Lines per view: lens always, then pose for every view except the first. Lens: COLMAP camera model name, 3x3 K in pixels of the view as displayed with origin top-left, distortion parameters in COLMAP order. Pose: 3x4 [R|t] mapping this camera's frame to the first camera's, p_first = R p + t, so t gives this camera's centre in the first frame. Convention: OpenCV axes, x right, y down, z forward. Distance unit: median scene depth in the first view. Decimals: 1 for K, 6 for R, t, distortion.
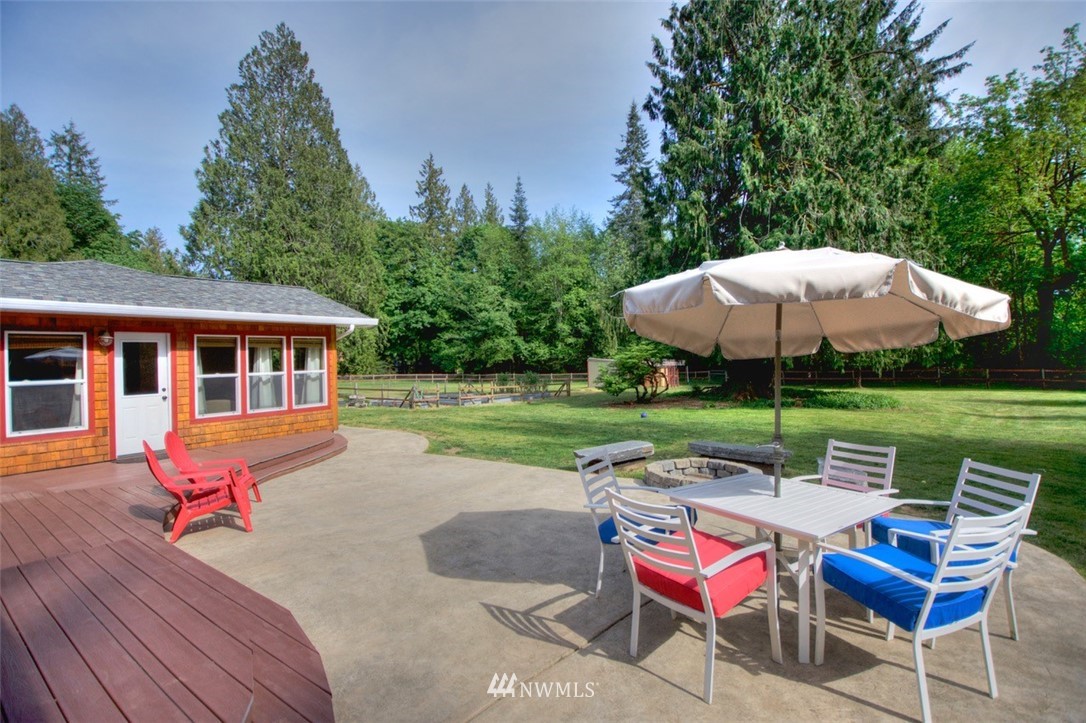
lens RADIAL K [[476.7, 0, 543.0], [0, 476.7, 361.5], [0, 0, 1]] dist [0.020676, -0.000086]
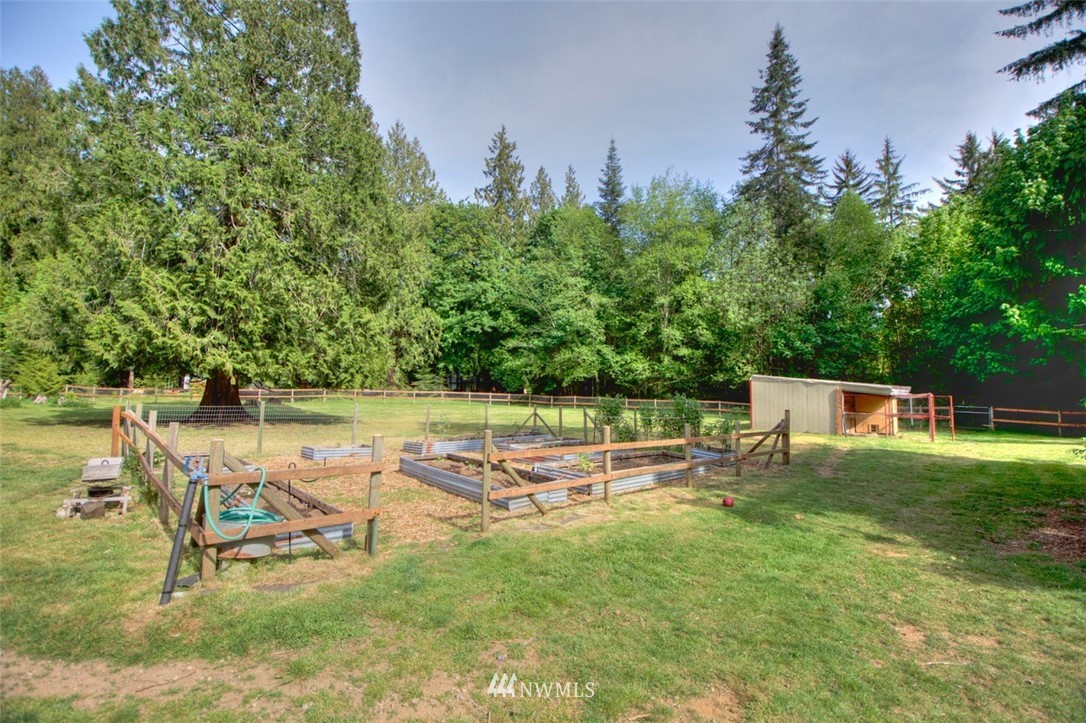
lens RADIAL K [[476.7, 0, 543.0], [0, 476.7, 361.5], [0, 0, 1]] dist [0.020676, -0.000086]
pose [[0.988269, 0.029558, -0.149834, -0.035280], [-0.036492, 0.998376, -0.043743, 0.006588], [0.148298, 0.048697, 0.987743, 0.249185]]
